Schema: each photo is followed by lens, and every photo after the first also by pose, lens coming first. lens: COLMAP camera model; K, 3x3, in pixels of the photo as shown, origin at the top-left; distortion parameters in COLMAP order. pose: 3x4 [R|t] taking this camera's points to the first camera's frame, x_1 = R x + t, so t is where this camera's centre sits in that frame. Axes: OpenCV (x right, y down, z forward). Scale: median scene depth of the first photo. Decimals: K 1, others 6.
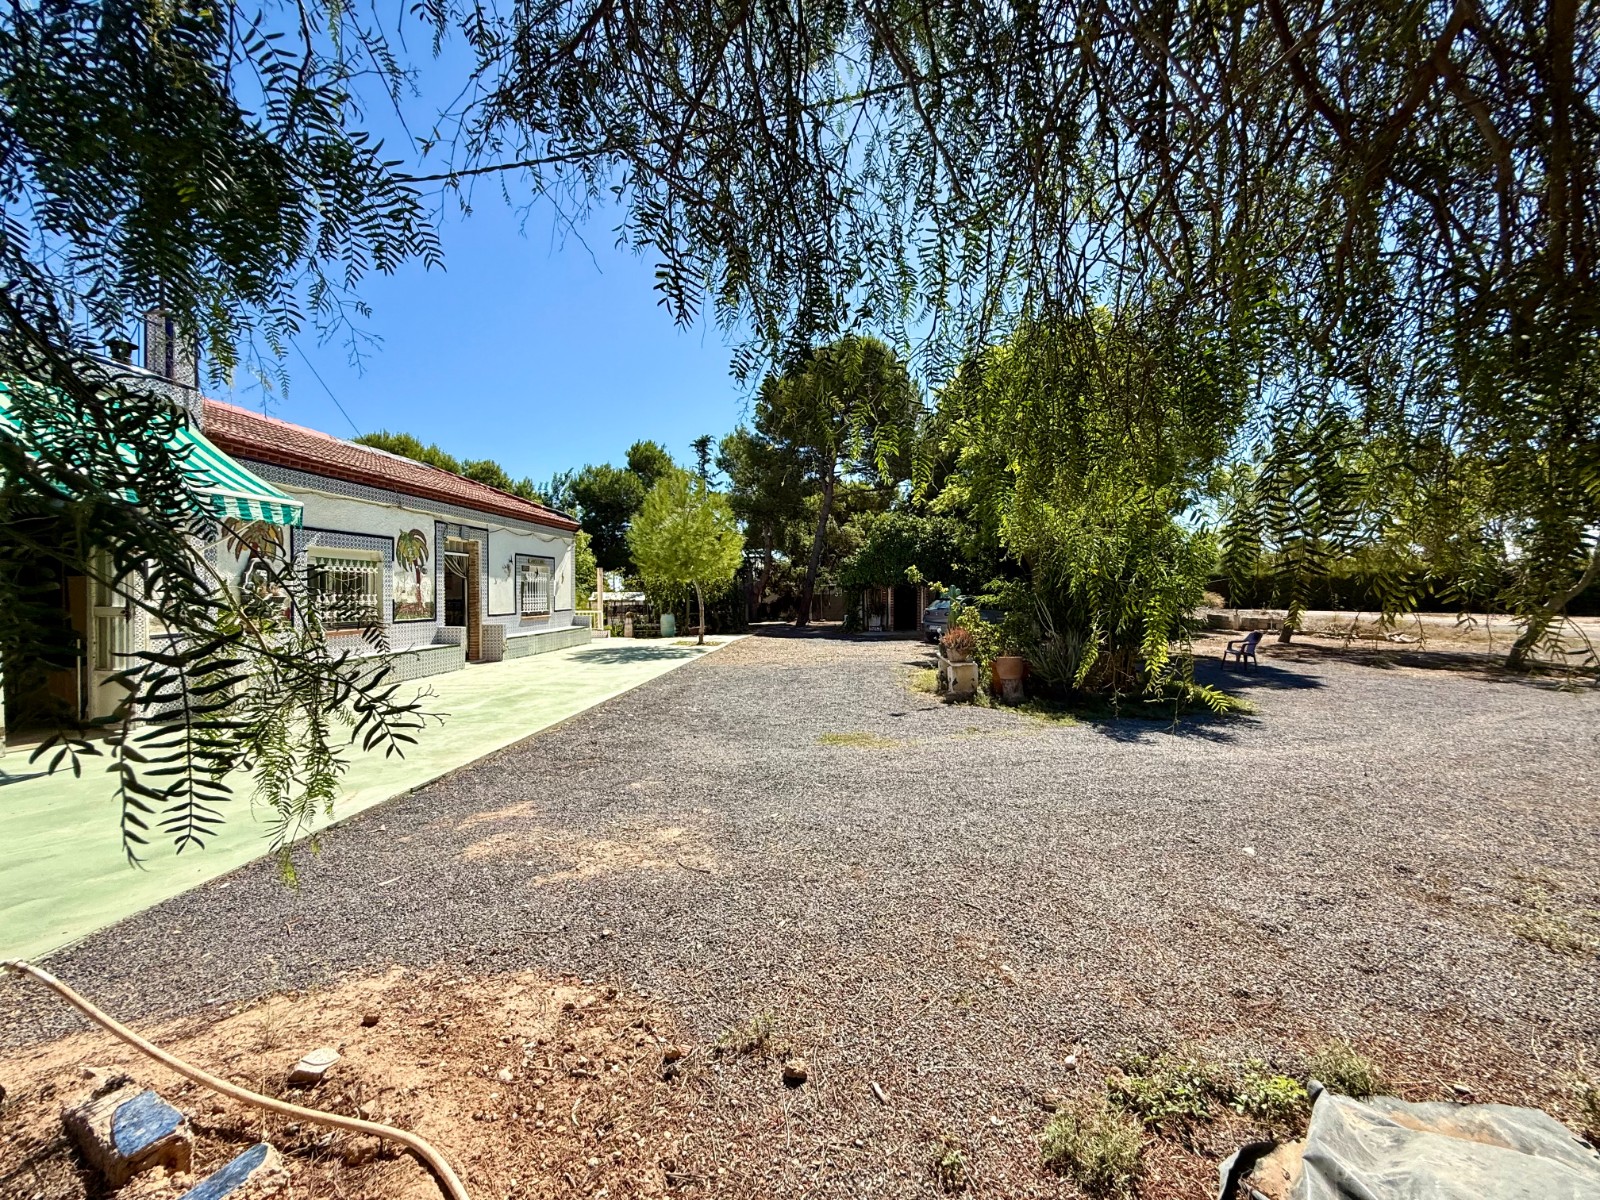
lens RADIAL K [[638.3, 0, 791.8], [0, 638.3, 599.0], [0, 0, 1]] dist [-0.000152, 0.000410]
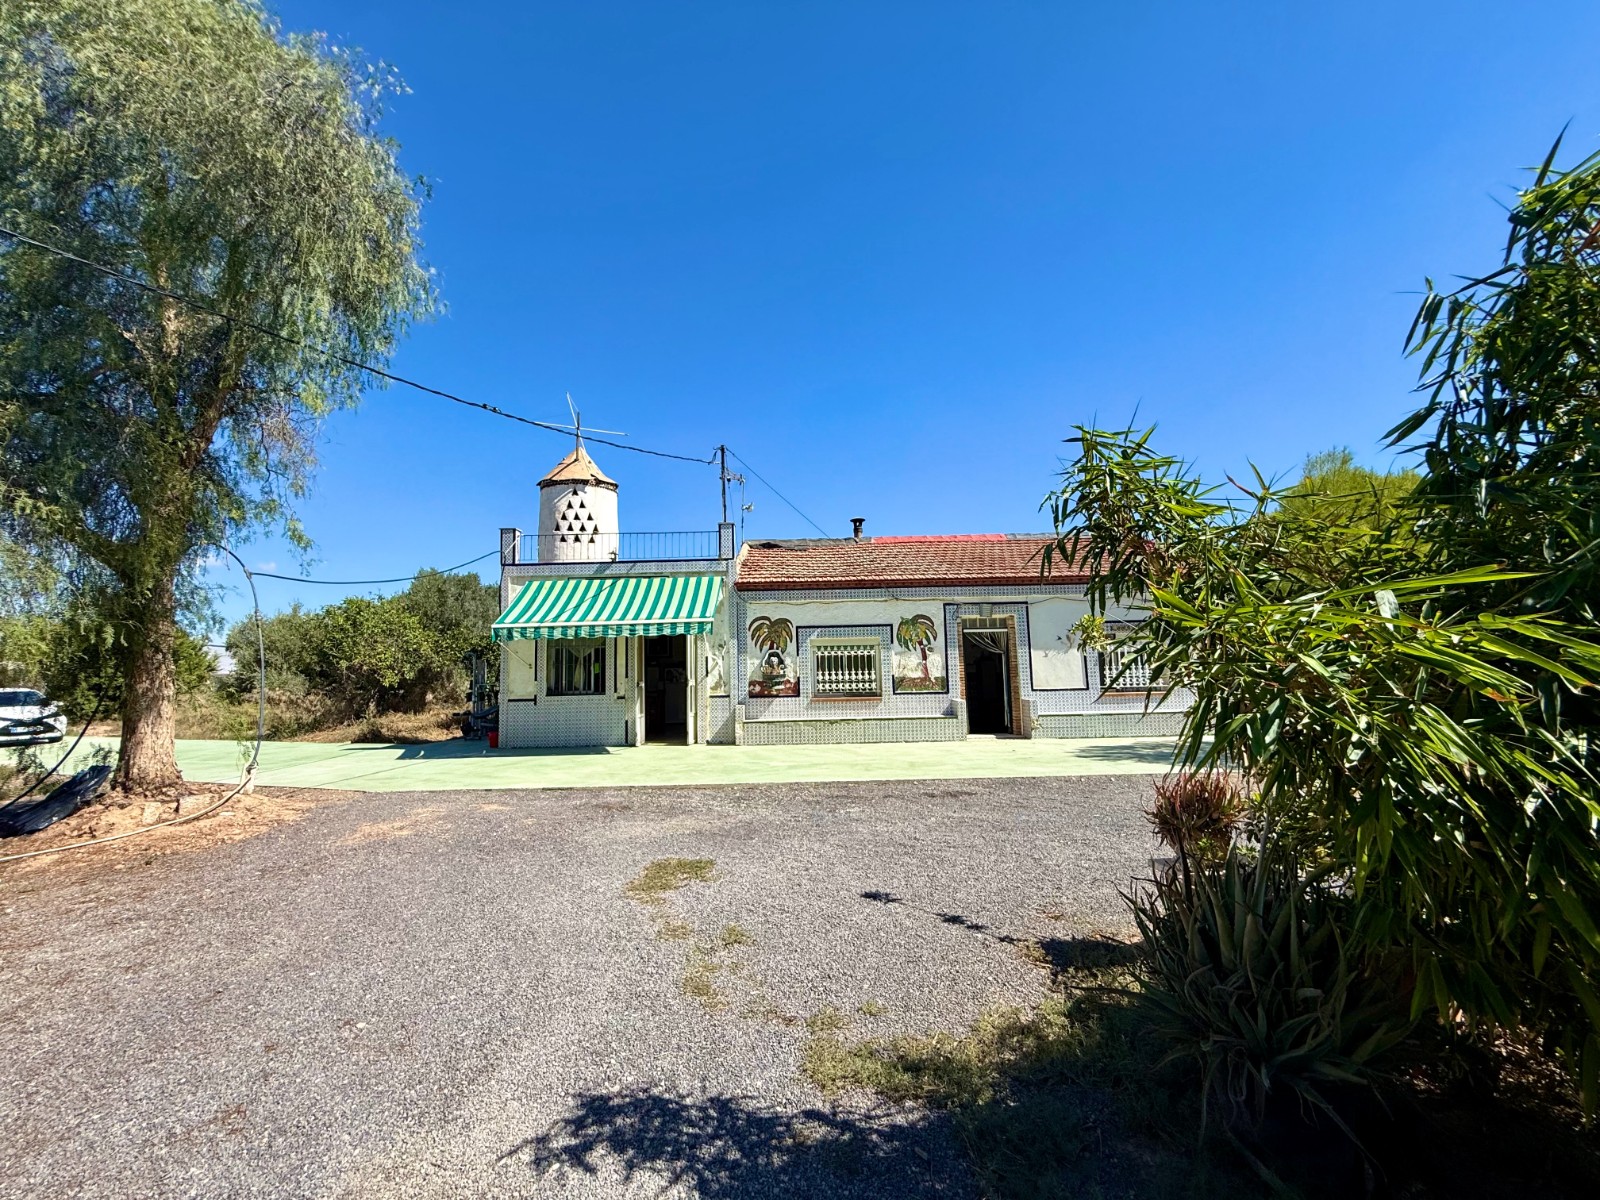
lens RADIAL K [[638.3, 0, 791.8], [0, 638.3, 599.0], [0, 0, 1]] dist [-0.000152, 0.000410]
pose [[0.085254, -0.101318, -0.991194, 0.670248], [0.010503, 0.994852, -0.100788, -0.025468], [0.996304, -0.001818, 0.085880, 0.788382]]
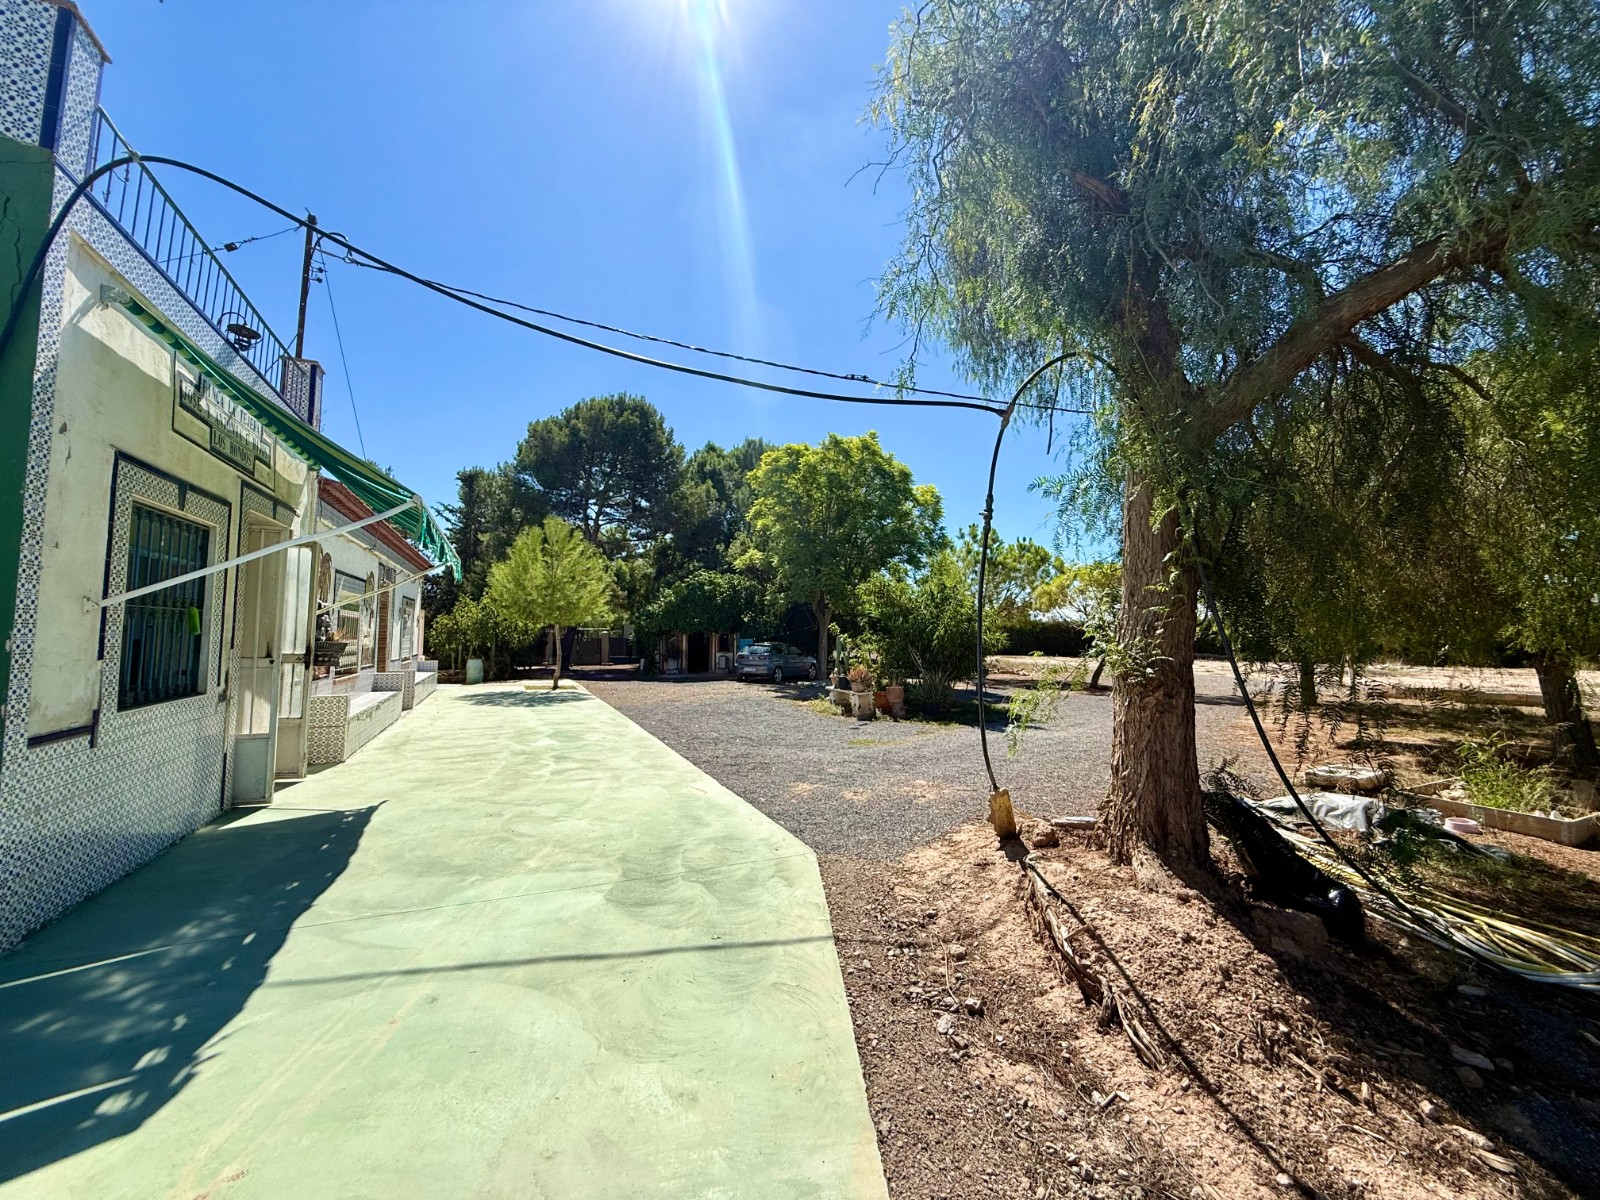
lens RADIAL K [[629.0, 0, 797.0], [0, 629.0, 597.4], [0, 0, 1]] dist [0.012921, 0.000092]
pose [[0.874880, 0.043430, 0.482389, -0.580715], [-0.008567, 0.997203, -0.074242, -0.006272], [-0.484265, 0.060821, 0.872805, -0.173253]]
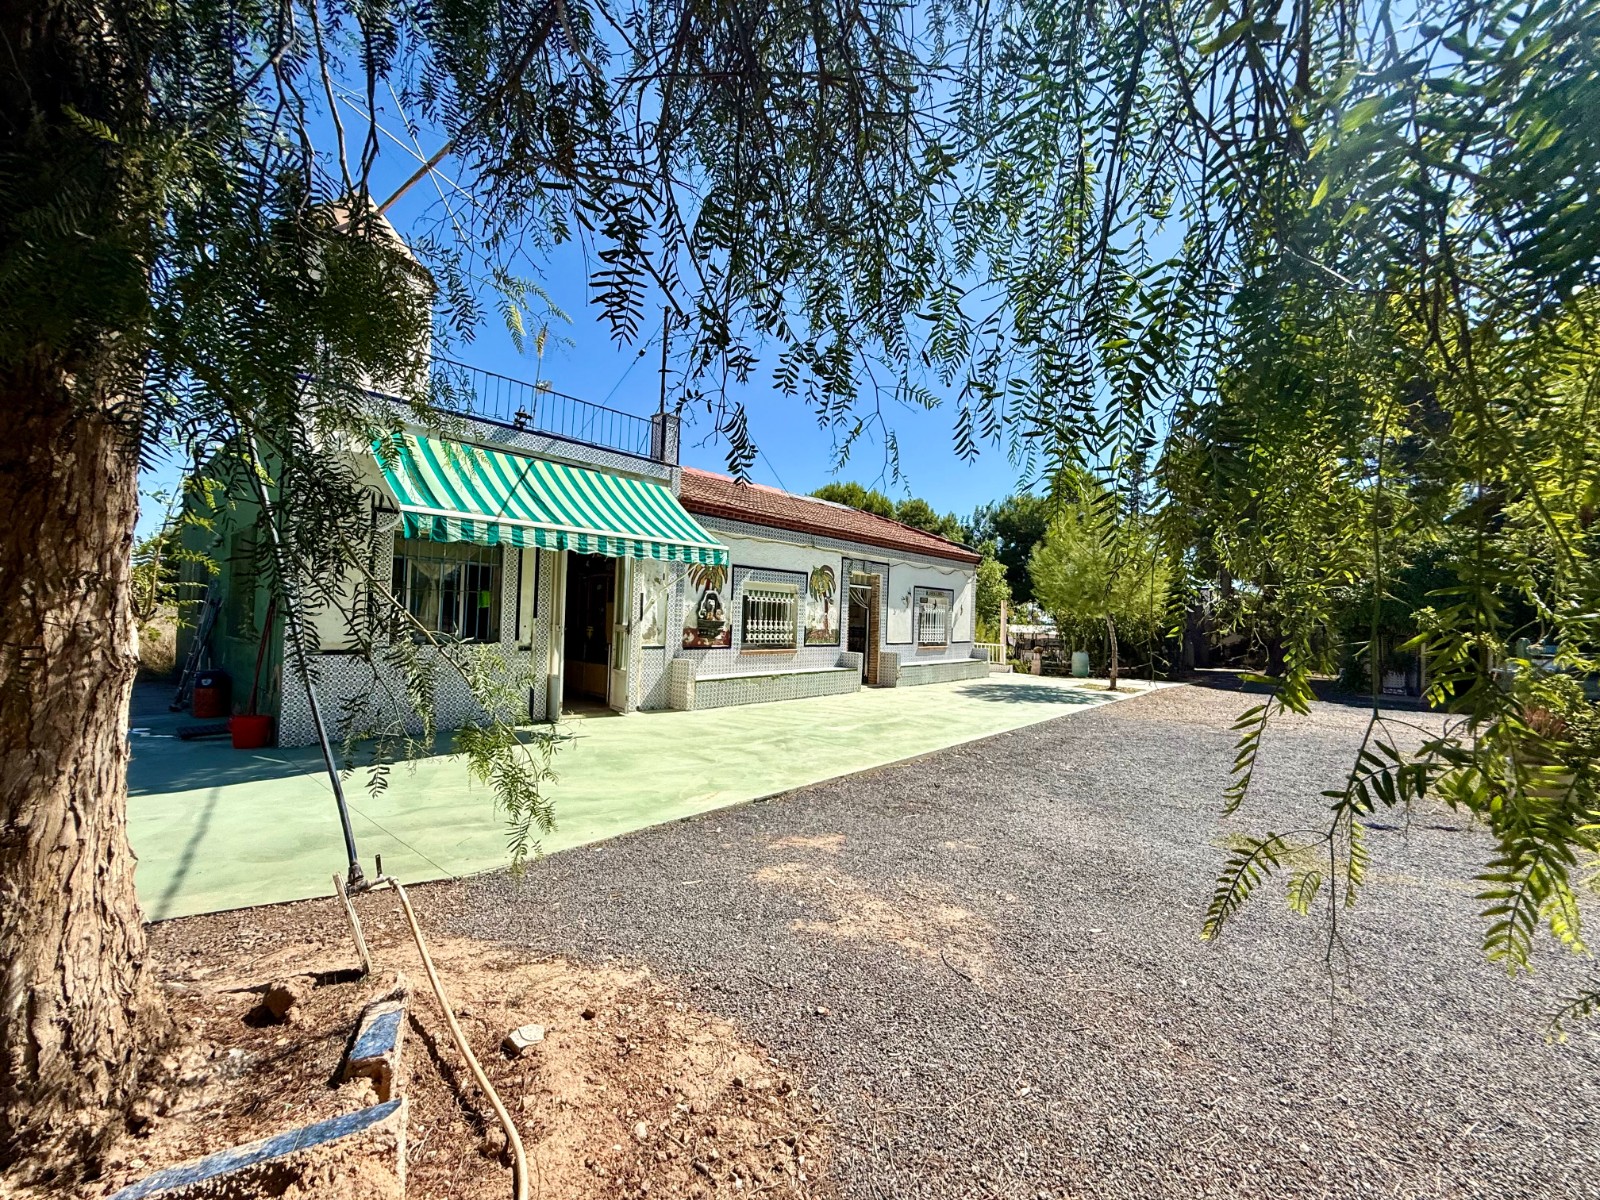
lens RADIAL K [[638.3, 0, 791.8], [0, 638.3, 599.0], [0, 0, 1]] dist [-0.000152, 0.000410]
pose [[0.796307, 0.014700, -0.604714, 0.066187], [-0.043205, 0.998534, -0.032621, -0.010460], [0.603347, 0.052103, 0.795775, 0.064462]]
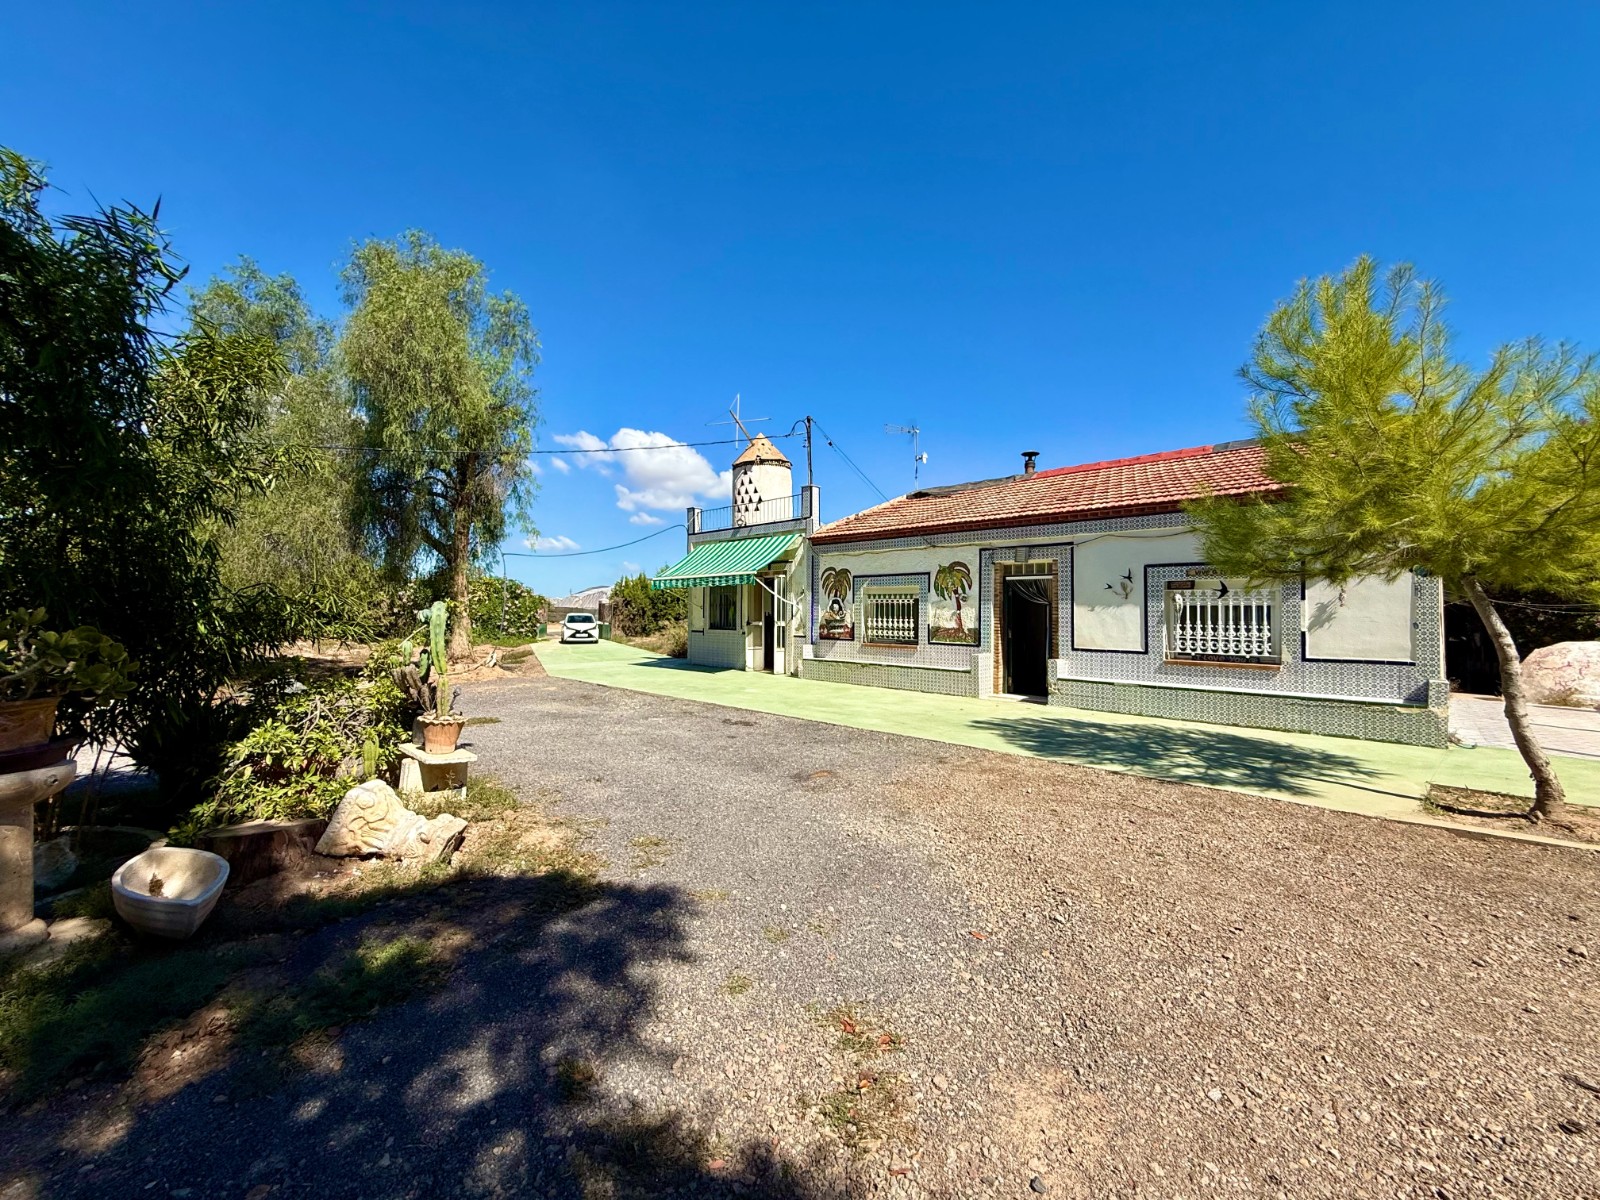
lens RADIAL K [[638.3, 0, 791.8], [0, 638.3, 599.0], [0, 0, 1]] dist [-0.000152, 0.000410]
pose [[-0.642668, -0.018091, -0.765932, 0.526846], [-0.014647, 0.999829, -0.011327, -0.032943], [0.766005, 0.003939, -0.642822, 1.777709]]
